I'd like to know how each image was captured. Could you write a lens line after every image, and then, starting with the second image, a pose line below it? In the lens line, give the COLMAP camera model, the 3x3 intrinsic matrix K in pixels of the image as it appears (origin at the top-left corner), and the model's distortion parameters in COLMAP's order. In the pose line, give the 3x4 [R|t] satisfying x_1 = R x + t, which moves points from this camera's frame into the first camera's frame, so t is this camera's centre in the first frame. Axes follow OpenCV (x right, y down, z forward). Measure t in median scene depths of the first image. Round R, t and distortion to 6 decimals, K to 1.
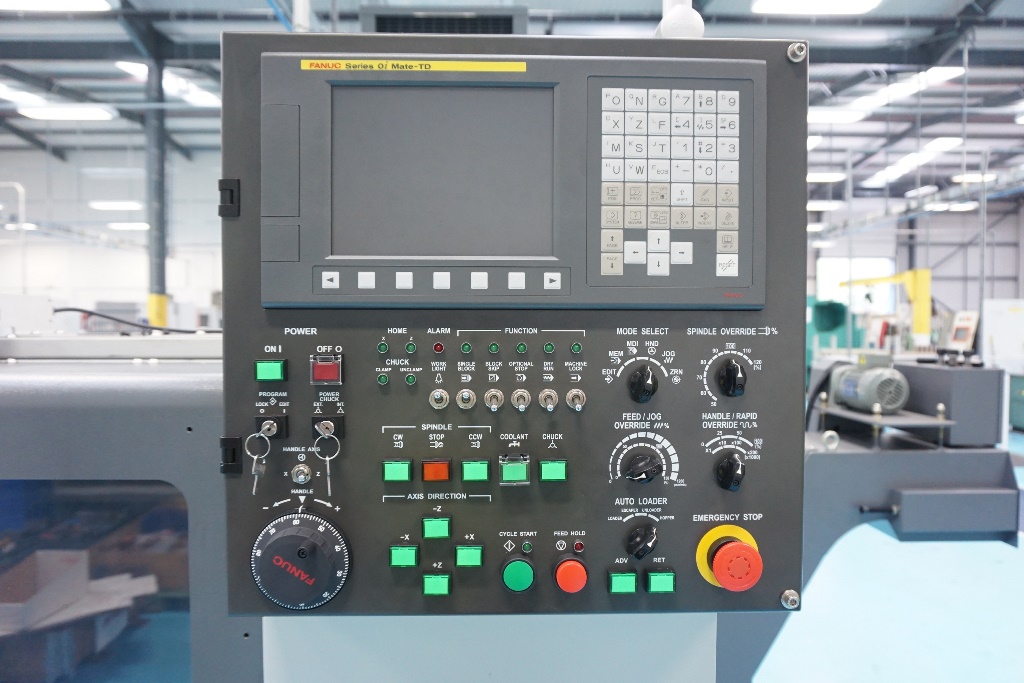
lens RADIAL K [[697.4, 0, 508.6], [0, 697.4, 340.8], [0, 0, 1]] dist [-0.039230, 0.029774]
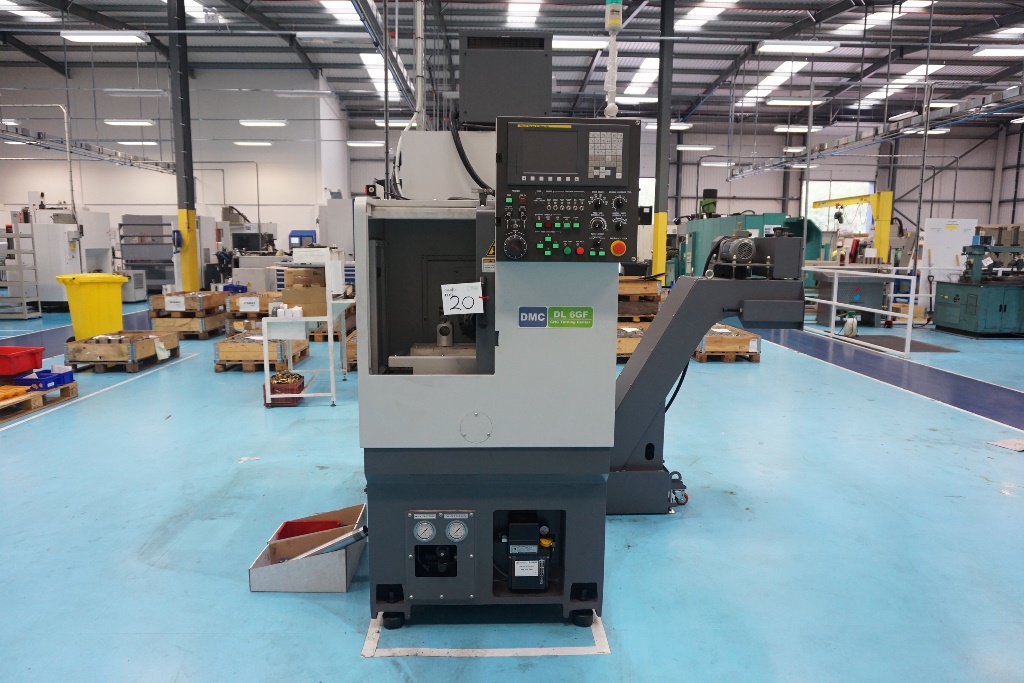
lens RADIAL K [[697.4, 0, 515.1], [0, 697.4, 340.1], [0, 0, 1]] dist [-0.039230, 0.029774]
pose [[0.999735, 0.003123, 0.022799, -0.385842], [-0.005636, 0.993807, 0.110975, 0.399858], [-0.022311, -0.111075, 0.993562, -3.142281]]
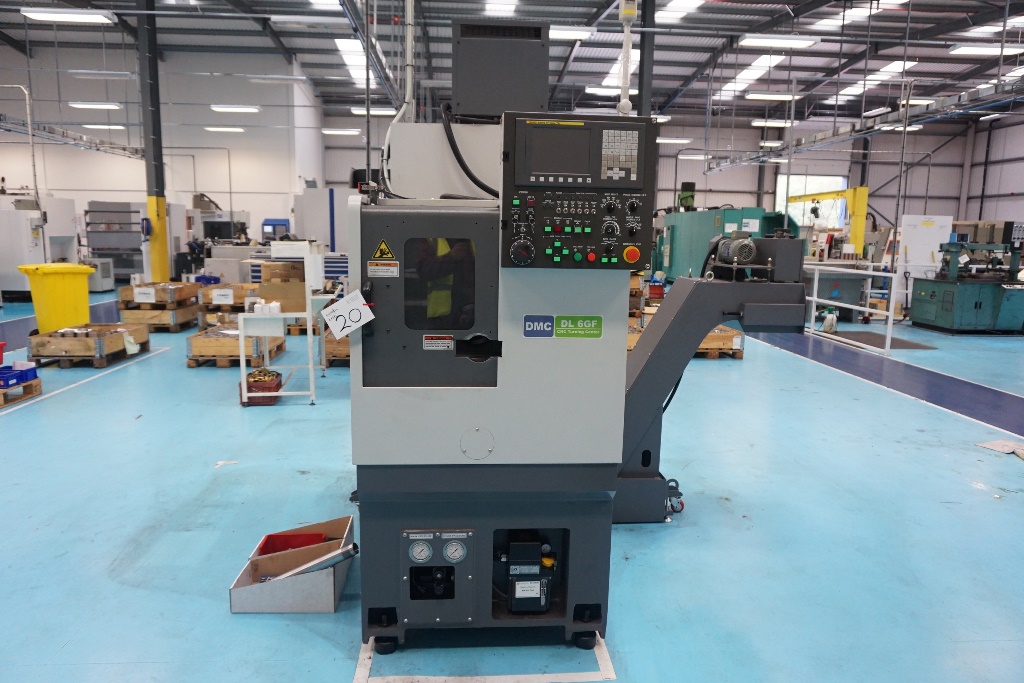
lens RADIAL K [[697.4, 0, 514.8], [0, 697.4, 339.1], [0, 0, 1]] dist [-0.039230, 0.029774]
pose [[0.998185, 0.007887, 0.059697, -0.558476], [-0.015218, 0.992243, 0.123379, 0.311601], [-0.058261, -0.124064, 0.990562, -2.854649]]
